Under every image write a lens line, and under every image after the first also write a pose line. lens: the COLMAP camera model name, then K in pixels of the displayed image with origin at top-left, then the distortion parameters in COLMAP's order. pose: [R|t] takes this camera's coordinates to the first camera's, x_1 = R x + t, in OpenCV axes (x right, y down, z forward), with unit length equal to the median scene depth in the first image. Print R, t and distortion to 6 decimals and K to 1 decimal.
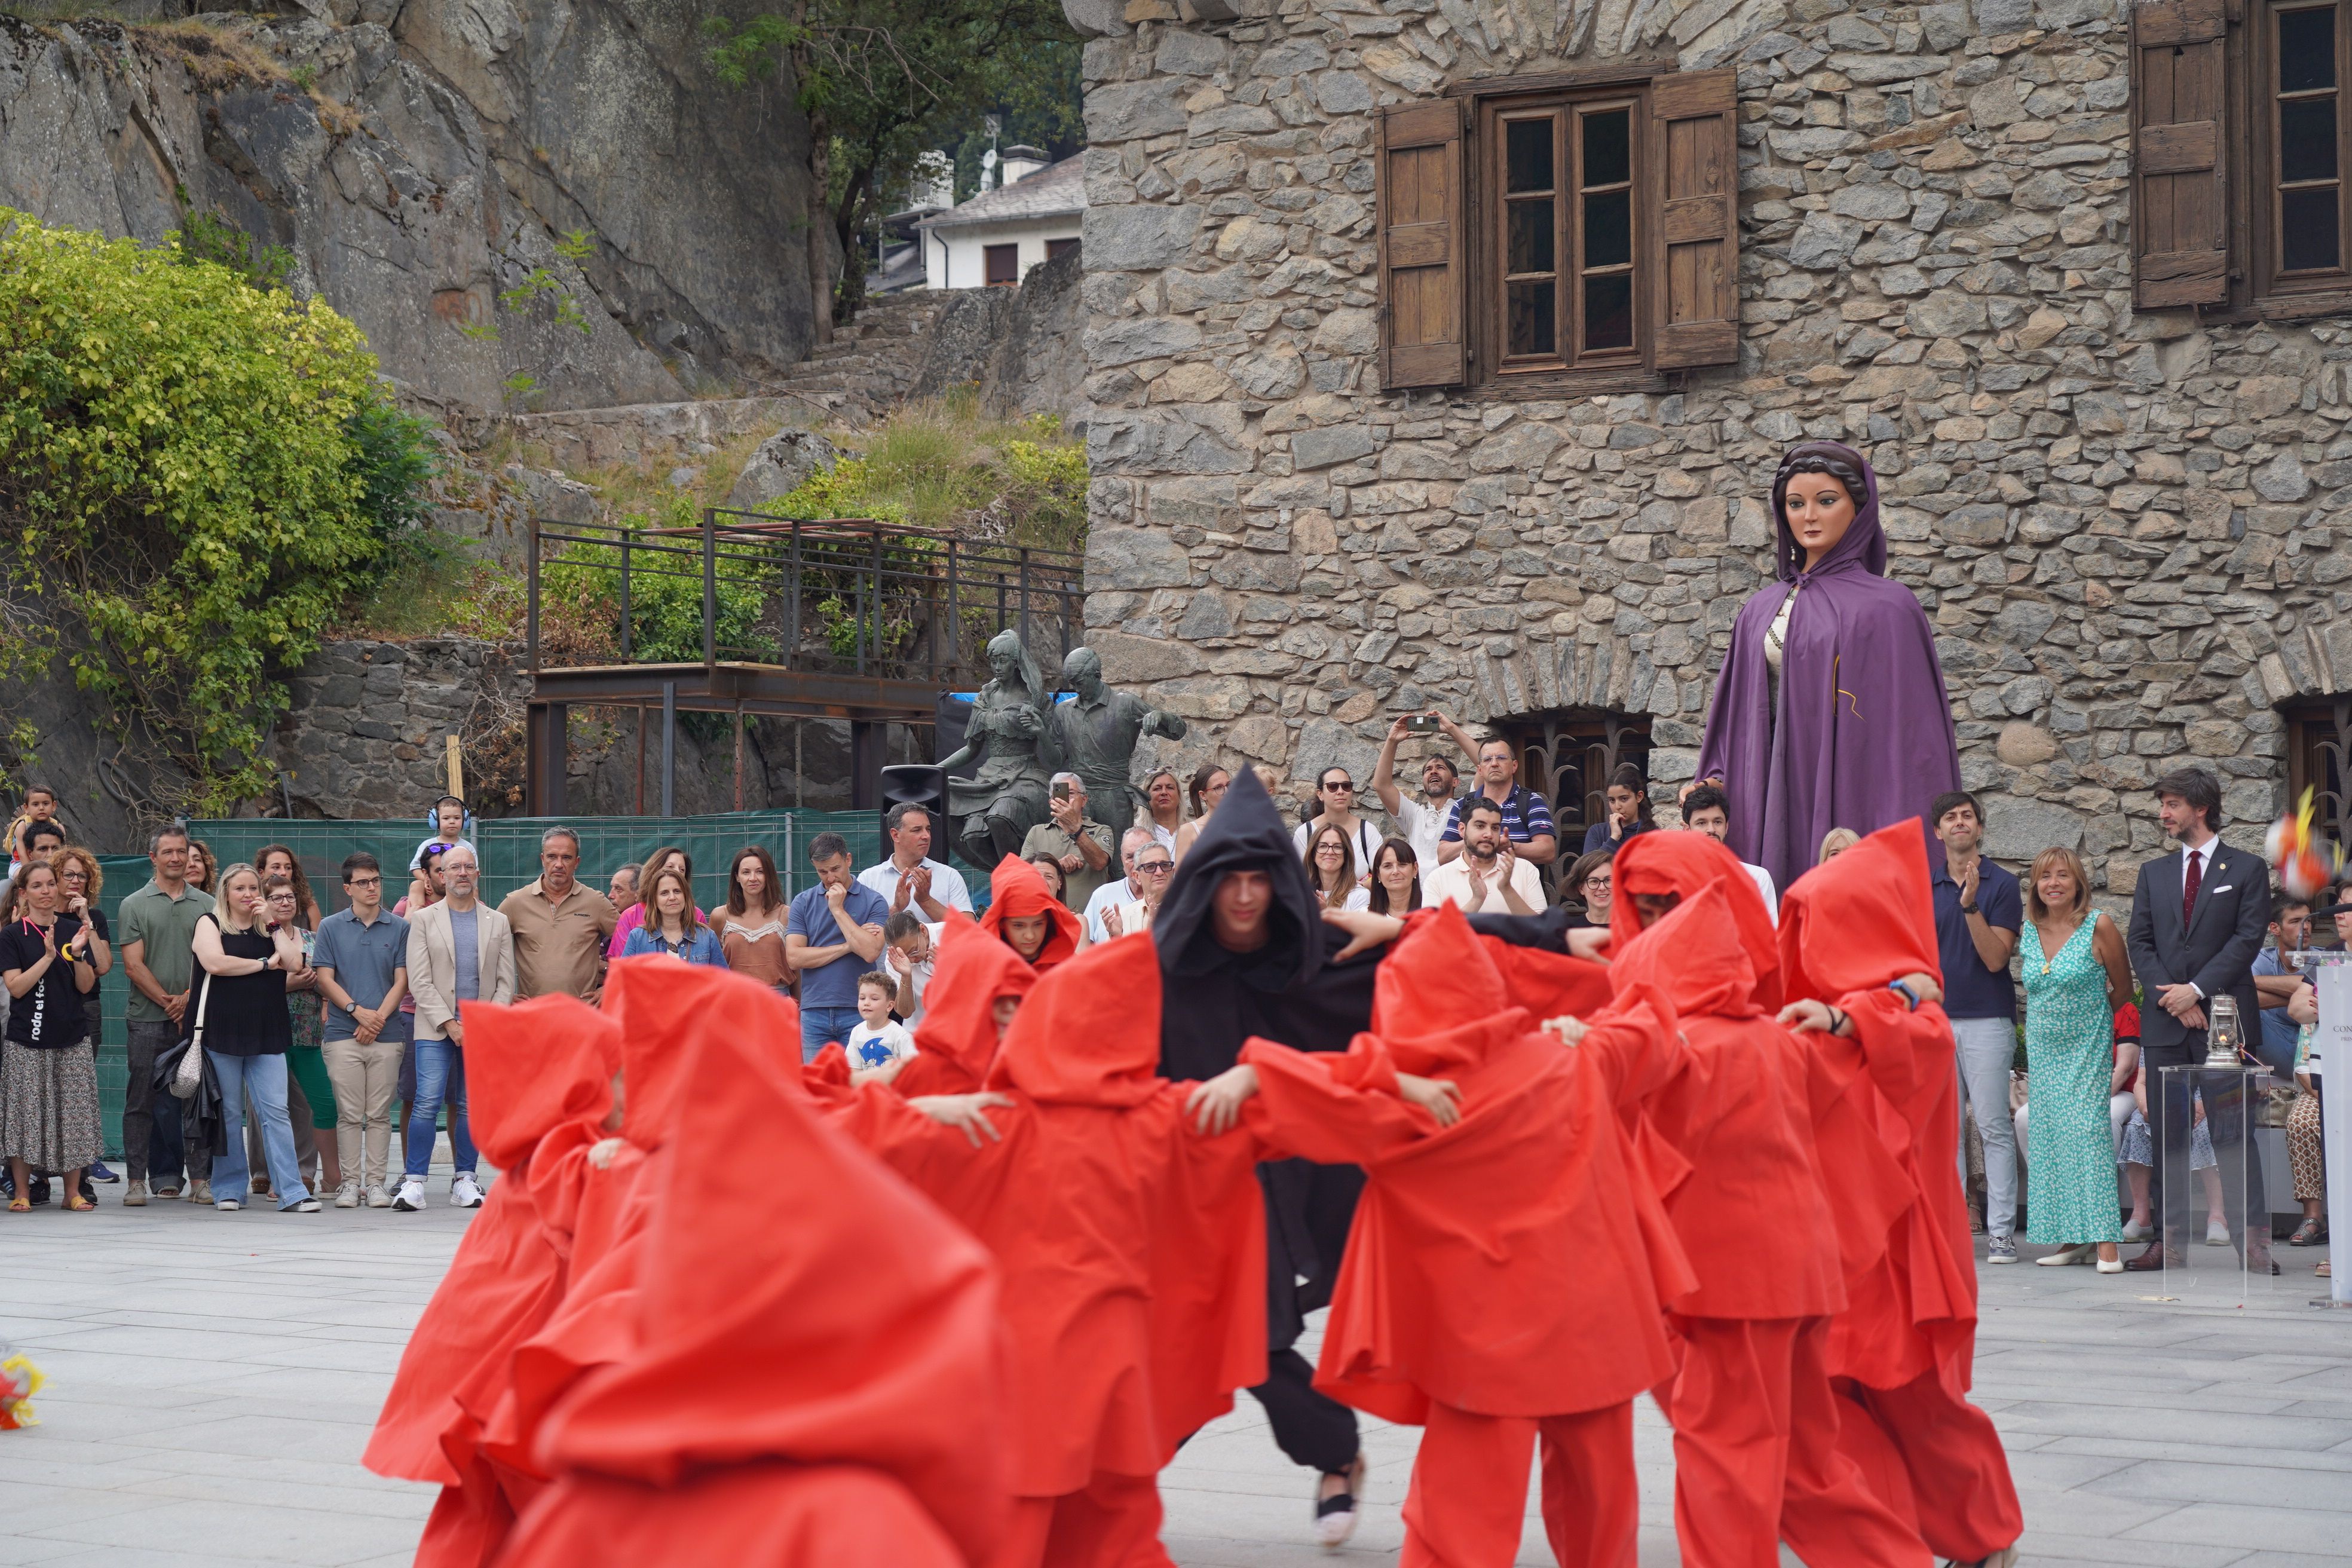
lens RADIAL K [[4562.5, 0, 1176.0], [0, 4562.5, 784.0], [0, 0, 1]] dist [0.026869, 0.144958]
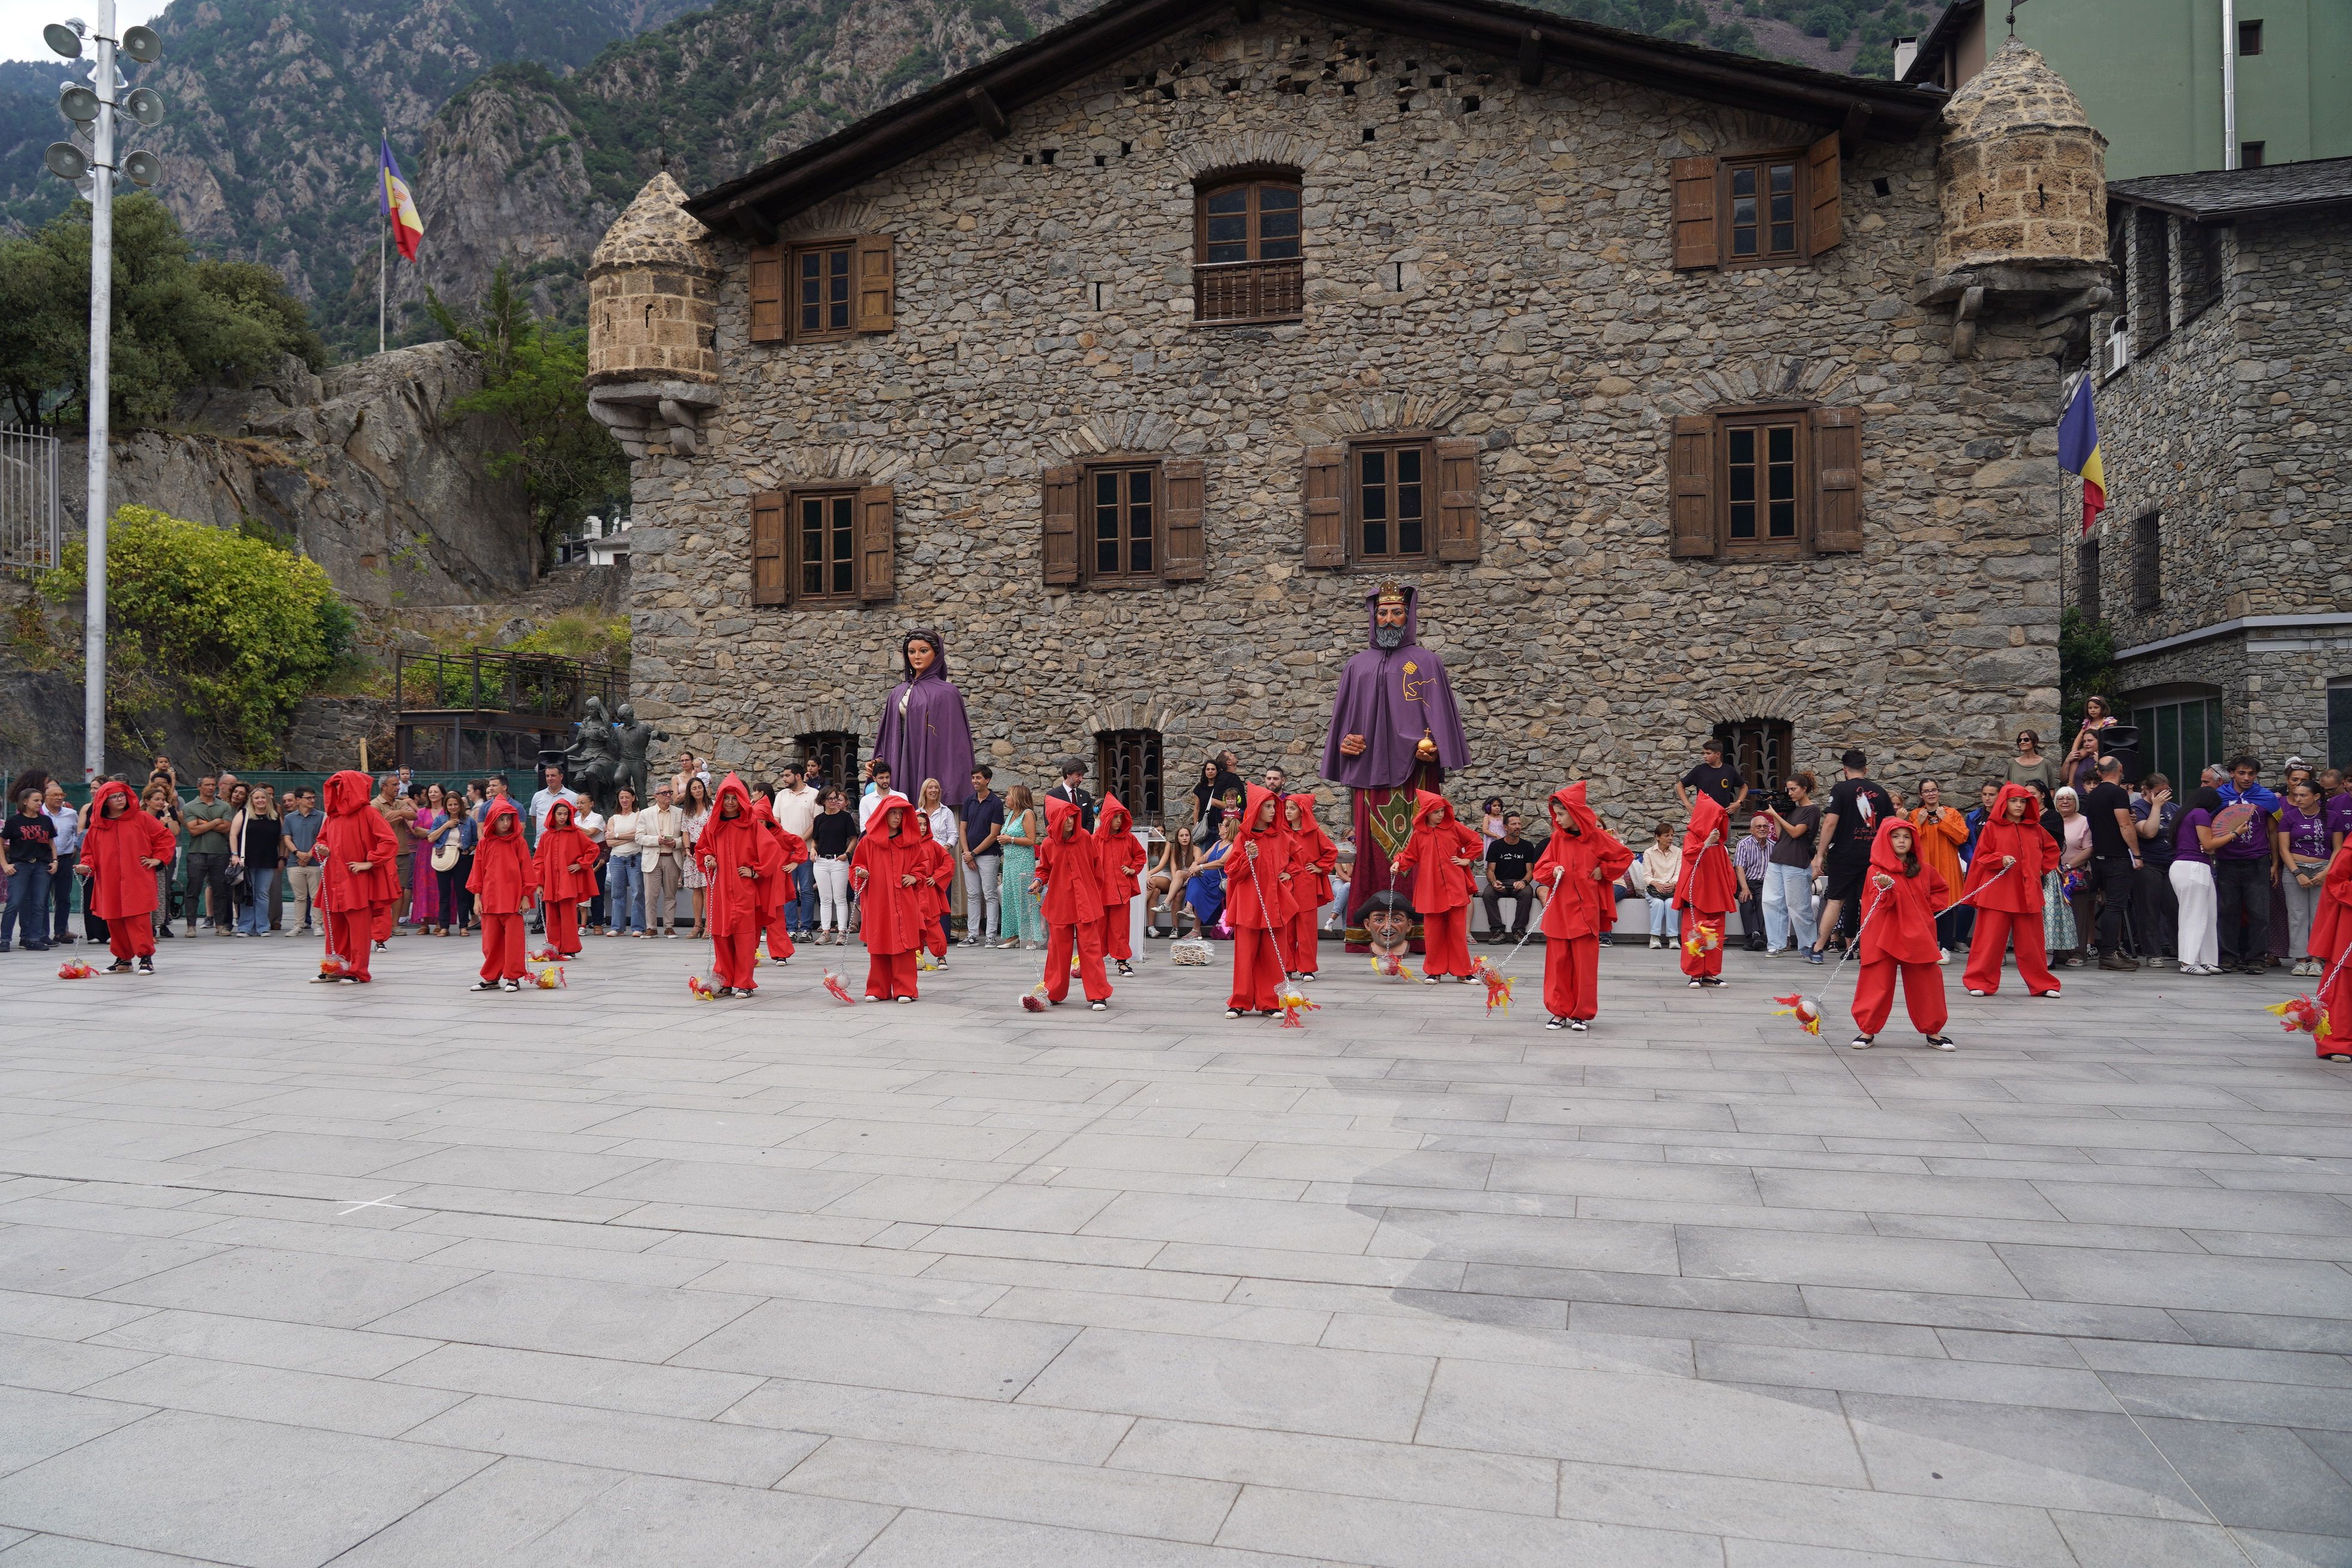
lens RADIAL K [[1656.5, 0, 1176.0], [0, 1656.5, 784.0], [0, 0, 1]] dist [-0.003990, 0.002552]
pose [[0.960202, 0.006709, 0.279226, 0.014837], [-0.009719, 0.999909, 0.009399, 0.001971], [-0.279137, -0.011739, 0.960179, 0.051307]]
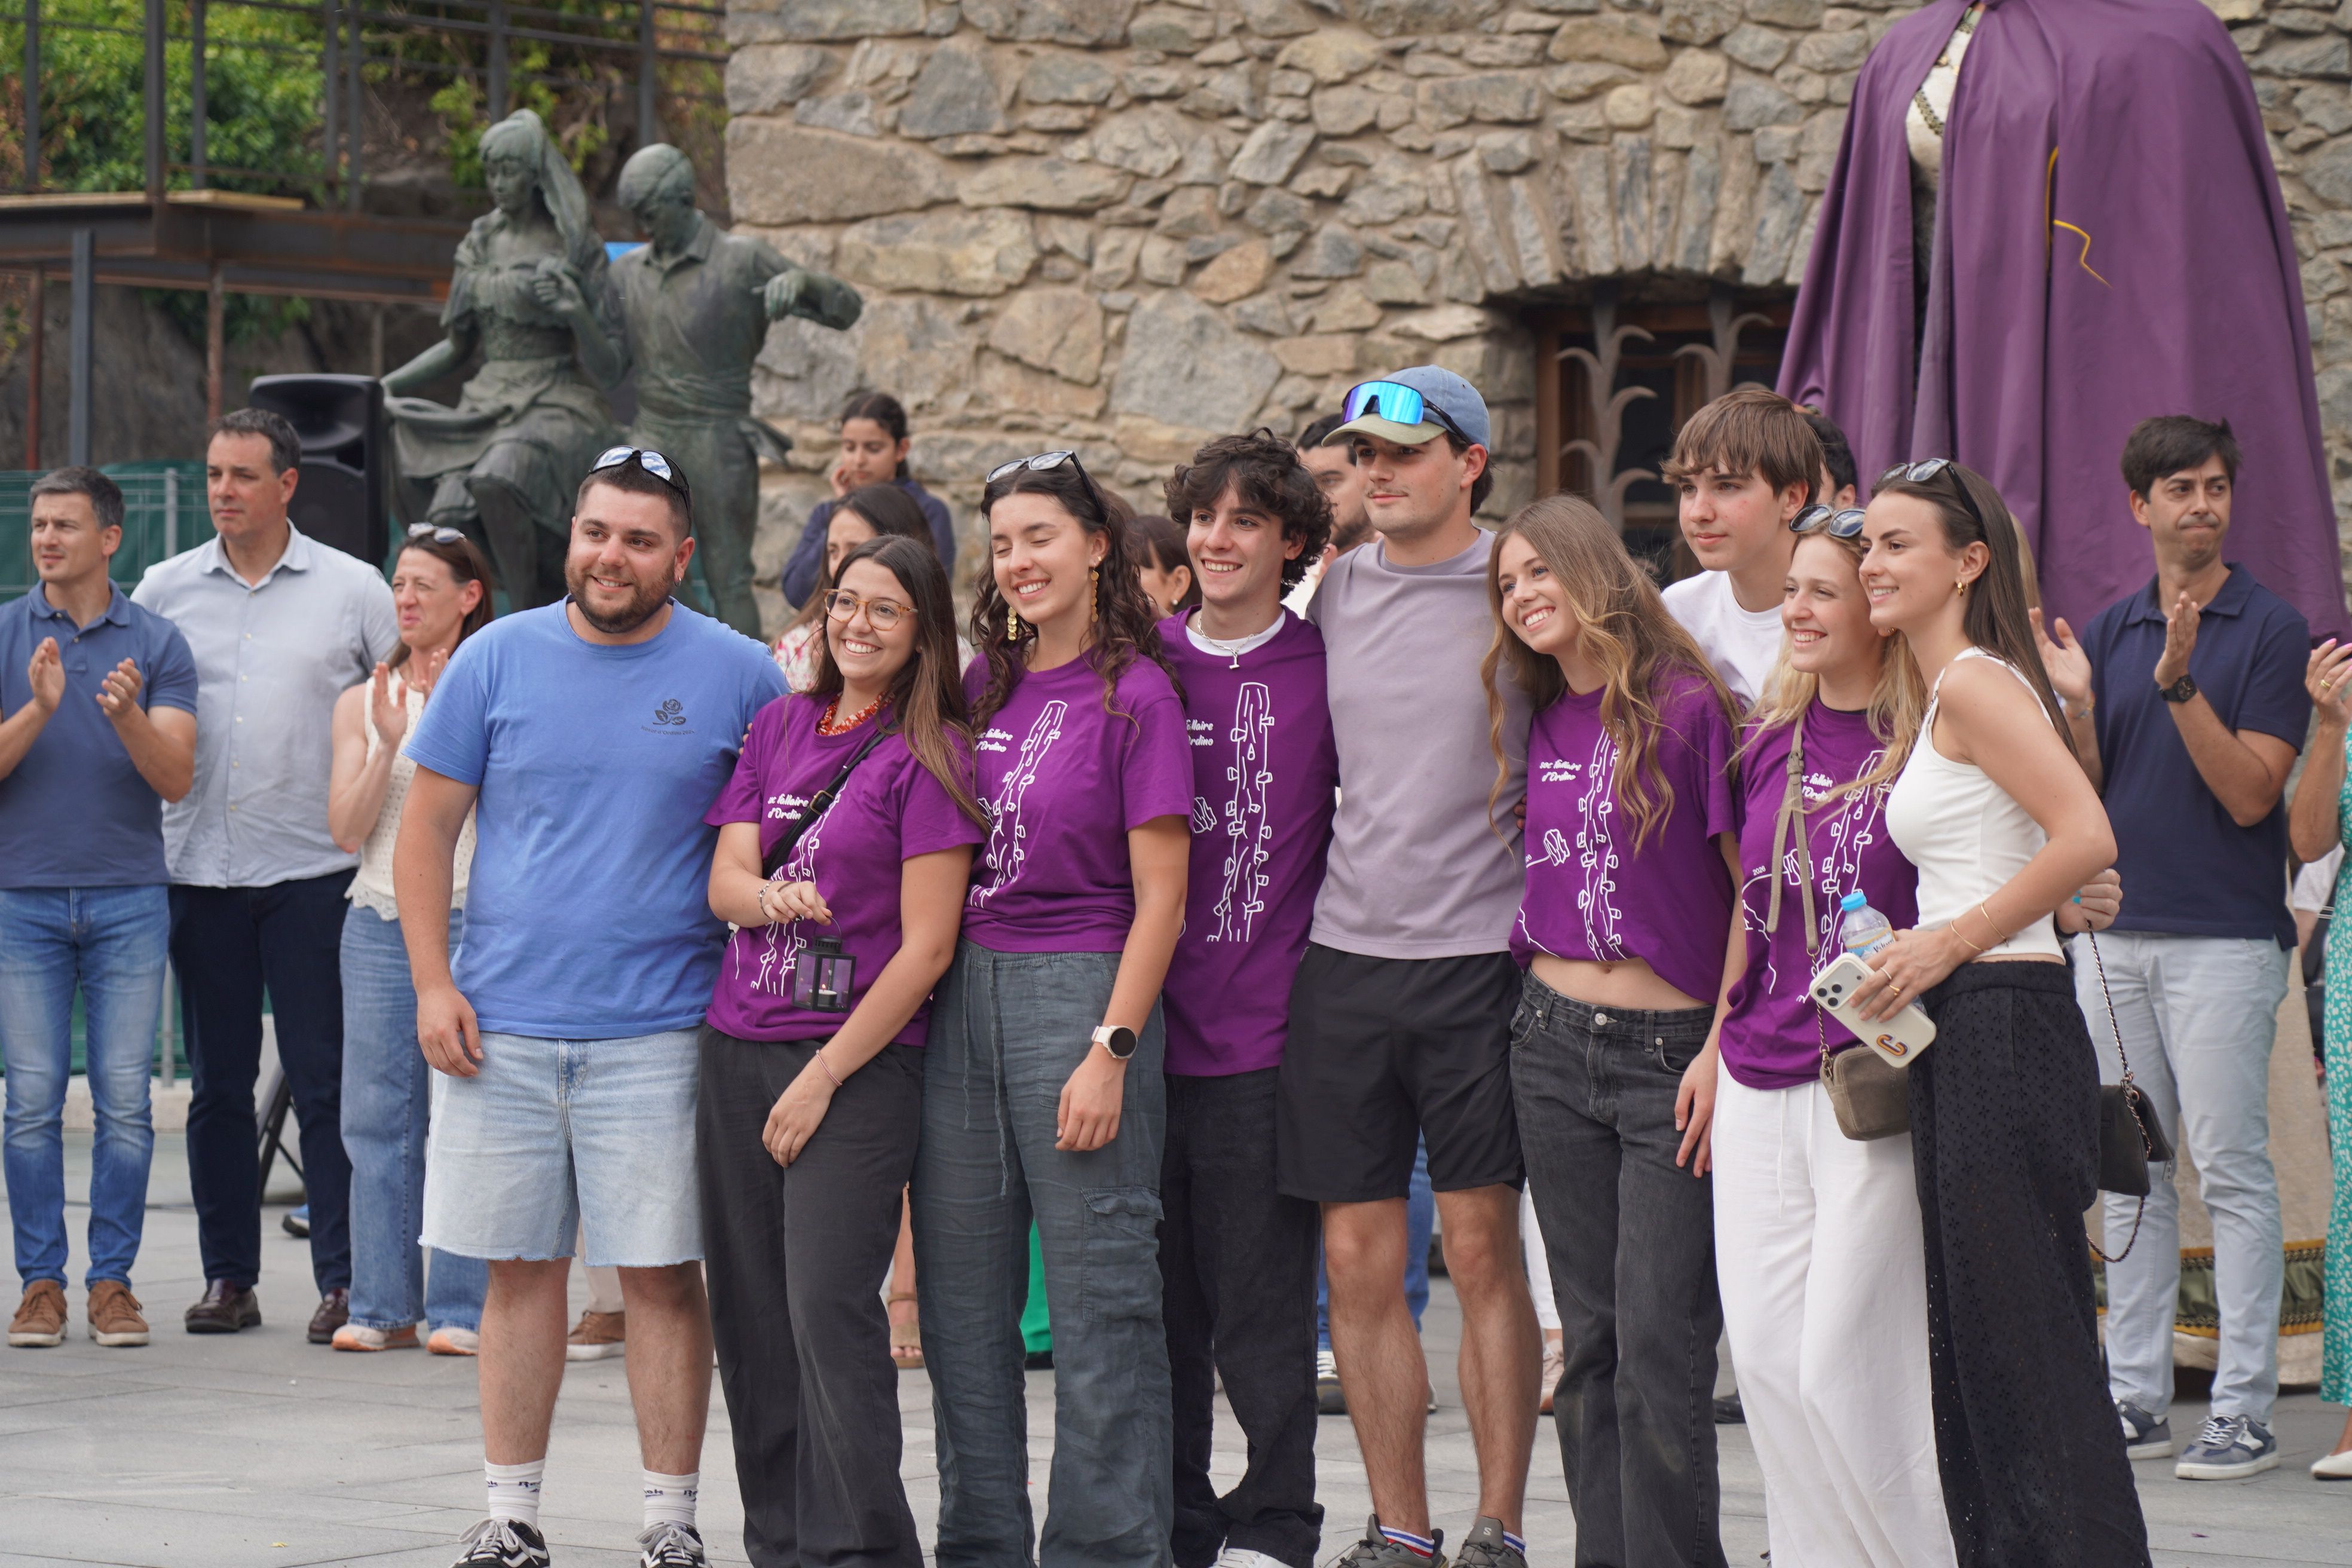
lens RADIAL K [[7371.5, 0, 1179.6], [0, 7371.5, 833.8], [0, 0, 1]] dist [-0.005434, 0.292850]
pose [[0.999411, 0.009982, -0.032839, 0.061634], [-0.008257, 0.998600, 0.052254, 0.002931], [0.033314, -0.051952, 0.998094, 0.174765]]
